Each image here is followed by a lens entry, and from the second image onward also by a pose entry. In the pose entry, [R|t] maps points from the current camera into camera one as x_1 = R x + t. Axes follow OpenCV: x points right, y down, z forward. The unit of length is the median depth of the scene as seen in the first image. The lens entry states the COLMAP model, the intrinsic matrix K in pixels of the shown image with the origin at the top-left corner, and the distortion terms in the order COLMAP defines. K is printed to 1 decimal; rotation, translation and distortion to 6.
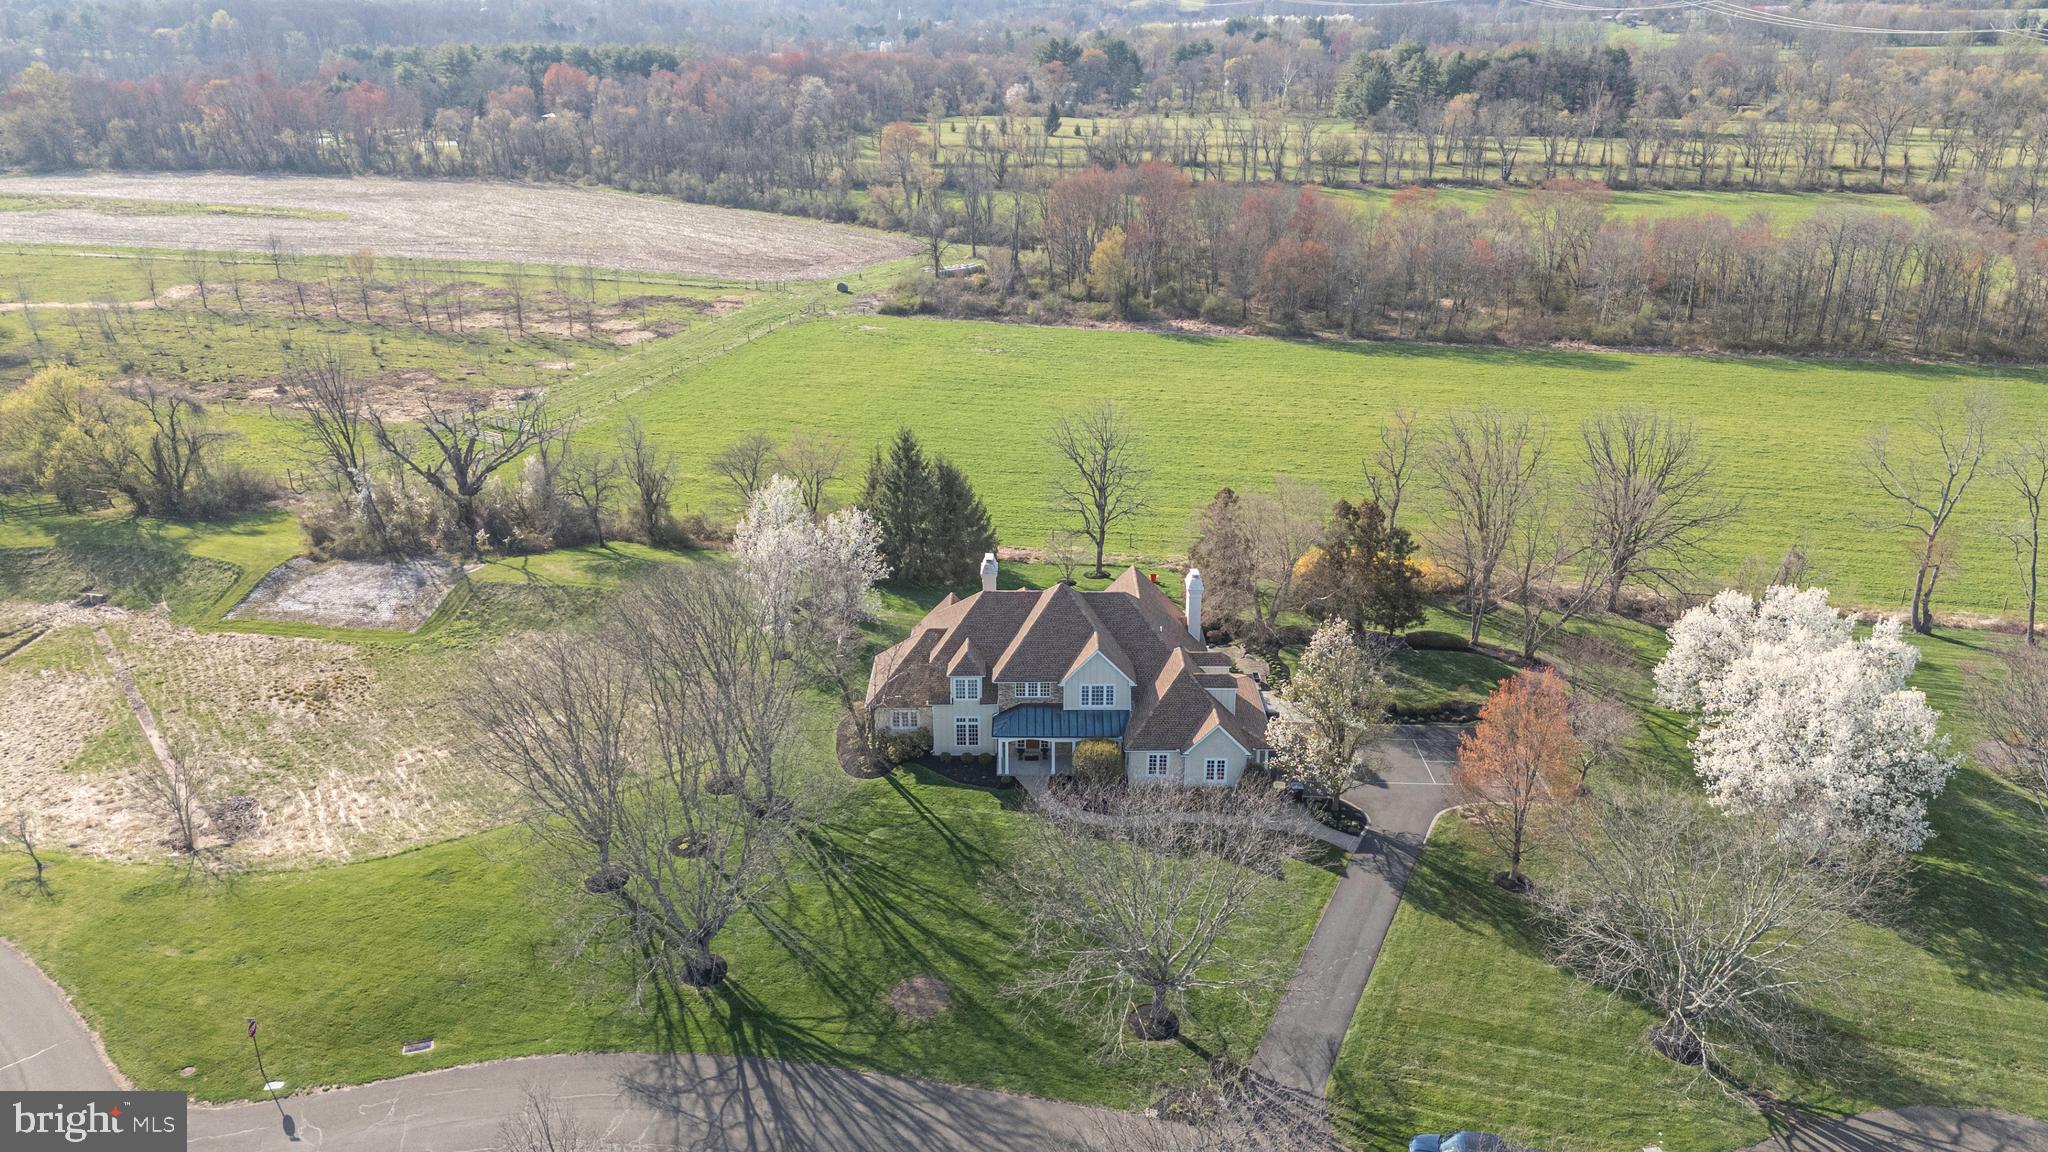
lens RADIAL K [[1500.4, 0, 1031.0], [0, 1500.4, 548.4], [0, 0, 1]] dist [0.117072, -0.201342]
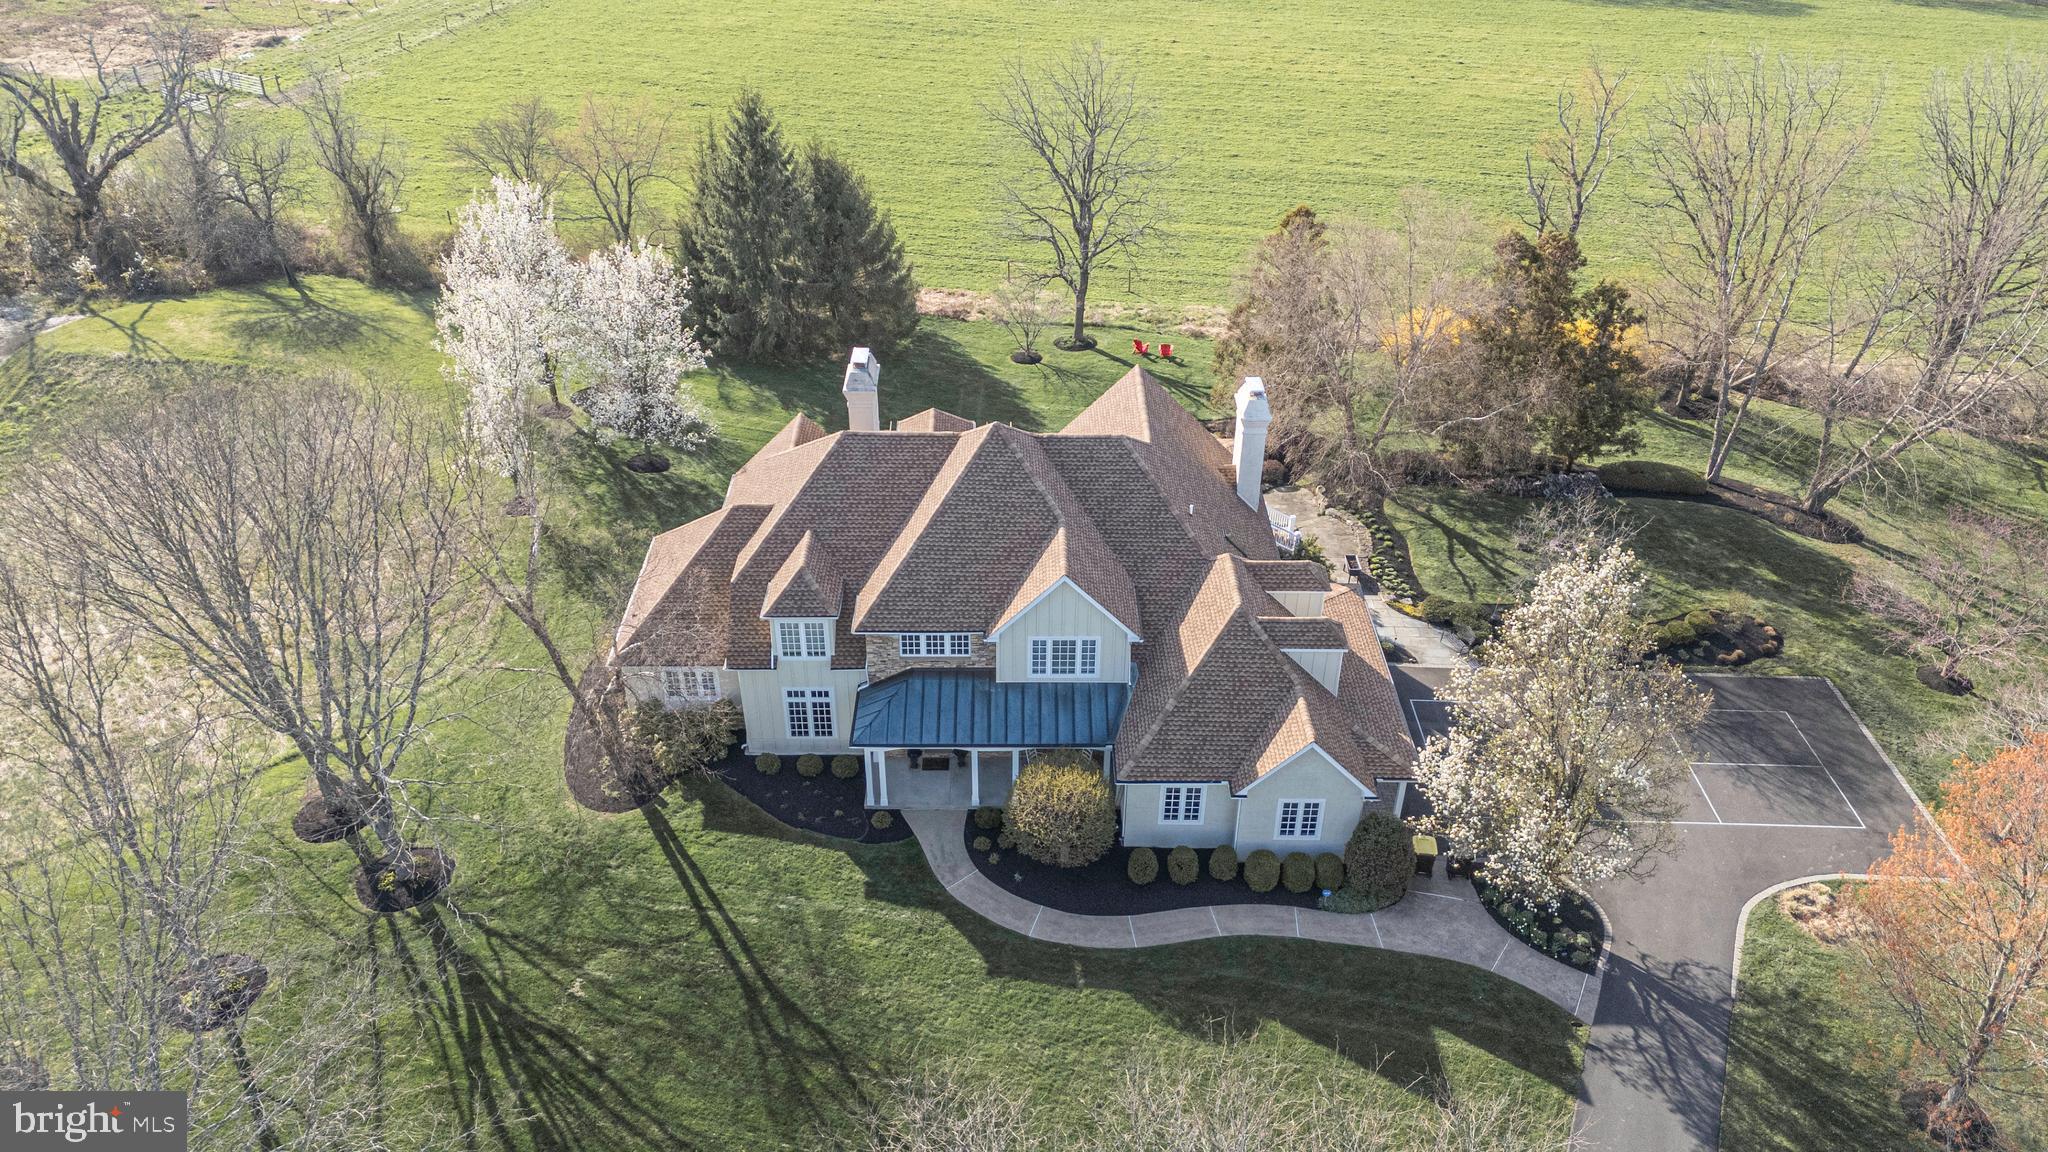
lens RADIAL K [[1495.2, 0, 1029.3], [0, 1495.2, 573.0], [0, 0, 1]] dist [0.078140, -0.080670]
pose [[0.999955, 0.004528, 0.008323, 0.020211], [-0.006273, 0.974694, 0.223457, -0.028336], [-0.007101, -0.223499, 0.974678, 0.370110]]
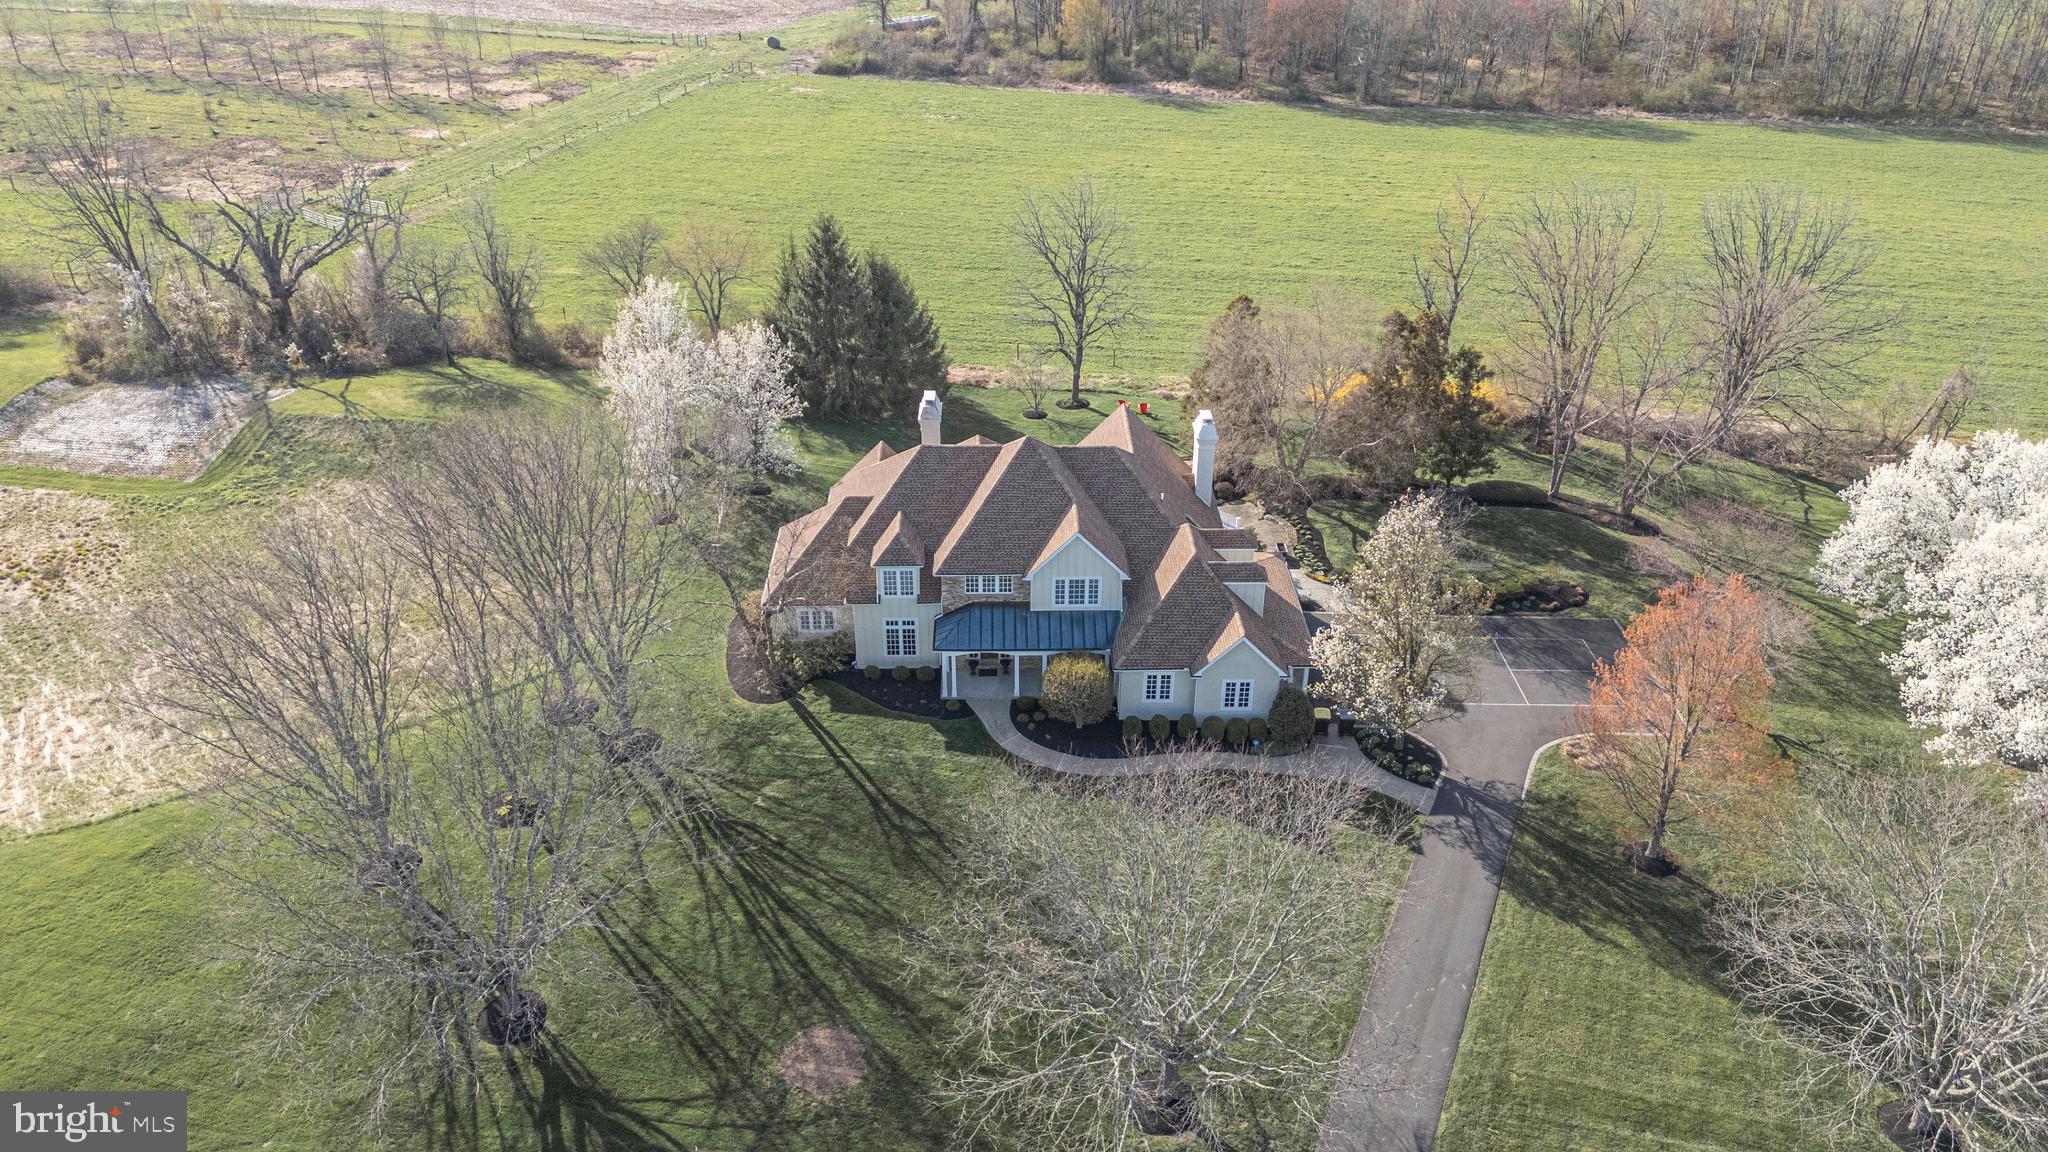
lens RADIAL K [[1495.2, 0, 1029.3], [0, 1495.2, 573.0], [0, 0, 1]] dist [0.078140, -0.080670]
pose [[0.999793, -0.004252, 0.019887, 0.004711], [0.001088, 0.987679, 0.156489, -0.017814], [-0.020307, -0.156435, 0.987480, 0.199819]]
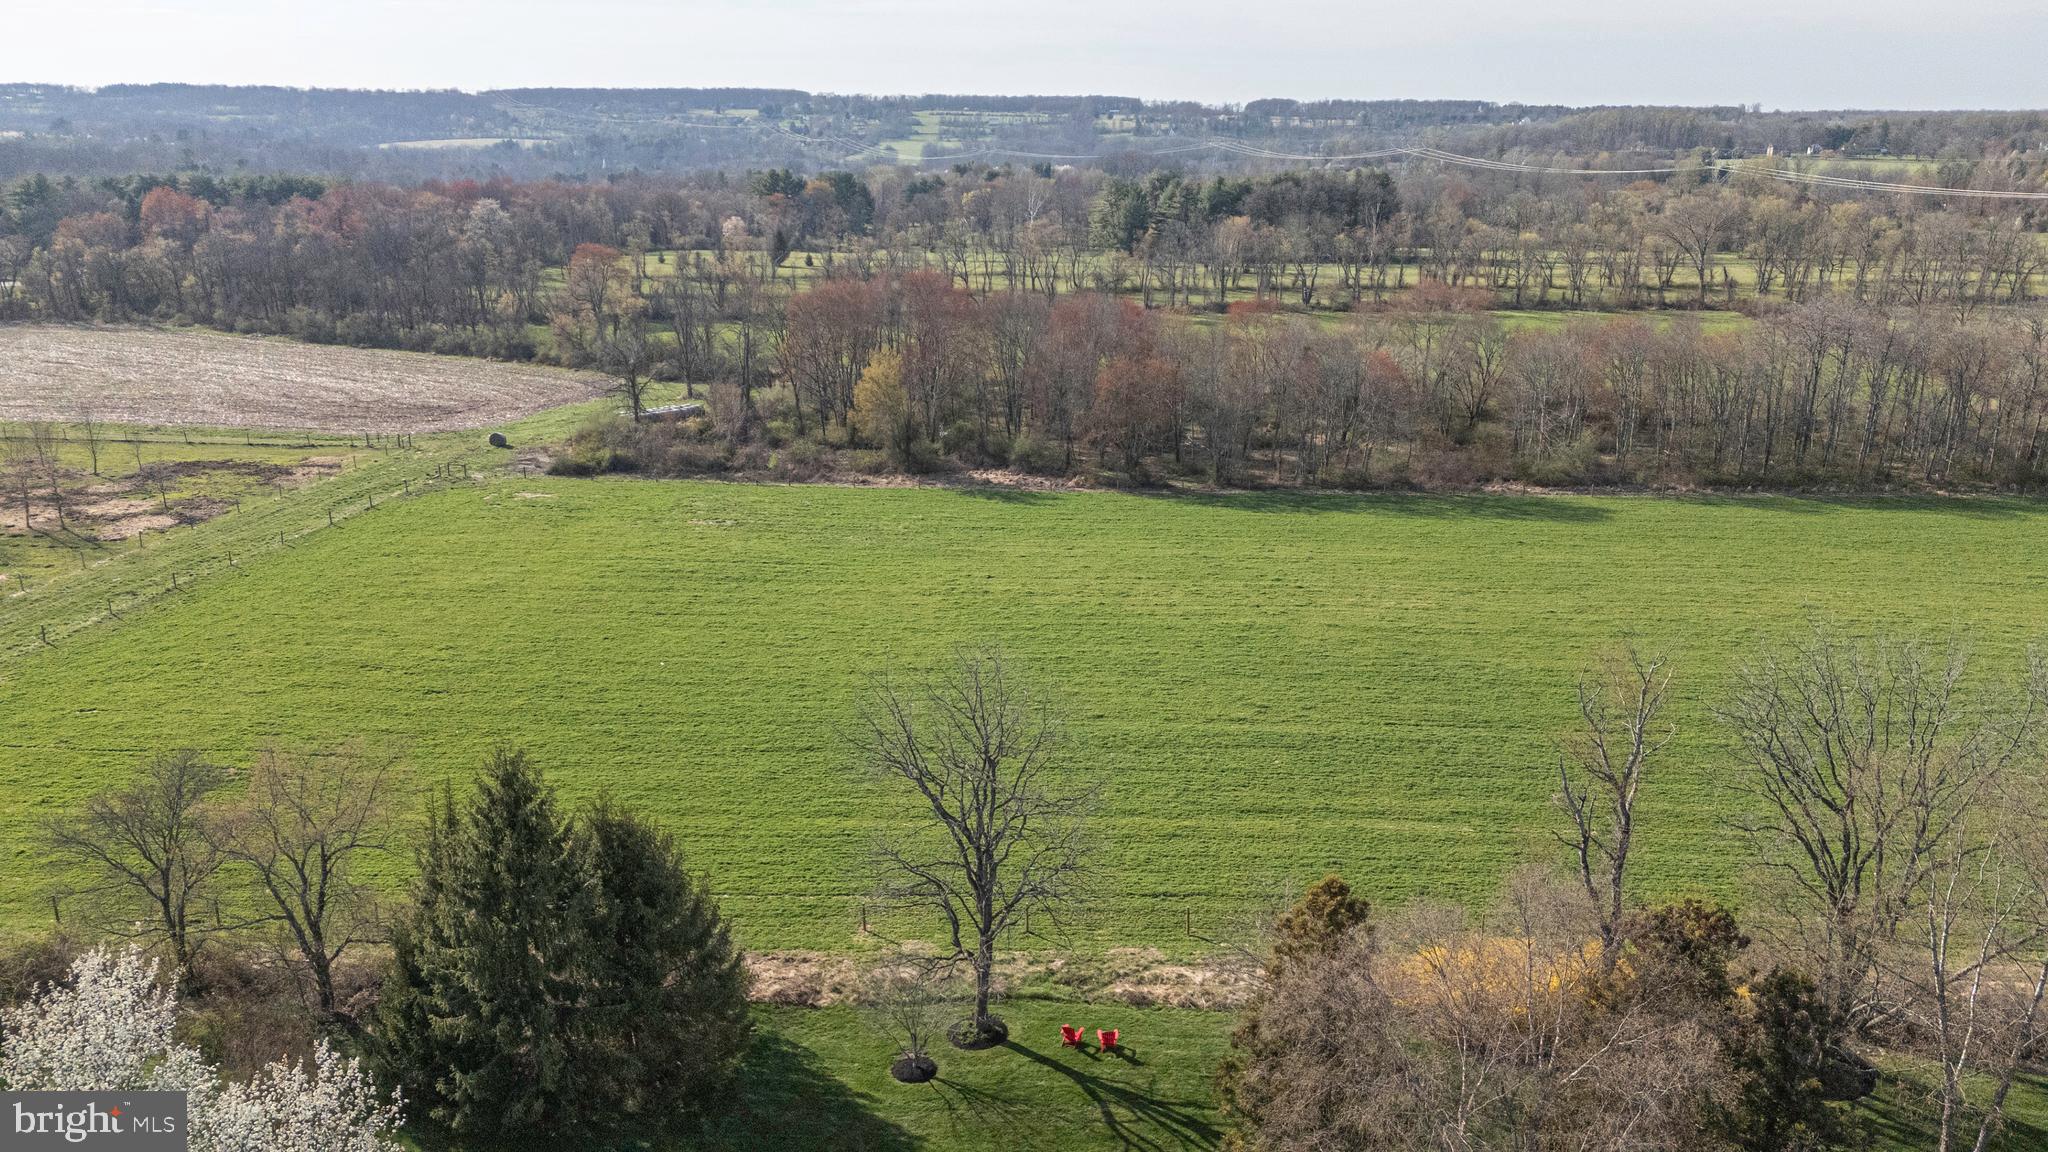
lens RADIAL K [[1495.2, 0, 1029.3], [0, 1495.2, 573.0], [0, 0, 1]] dist [0.078140, -0.080670]
pose [[0.983604, -0.045078, 0.174615, -0.013366], [0.059432, 0.995191, -0.077867, -0.083919], [-0.170265, 0.086968, 0.981553, 0.547116]]
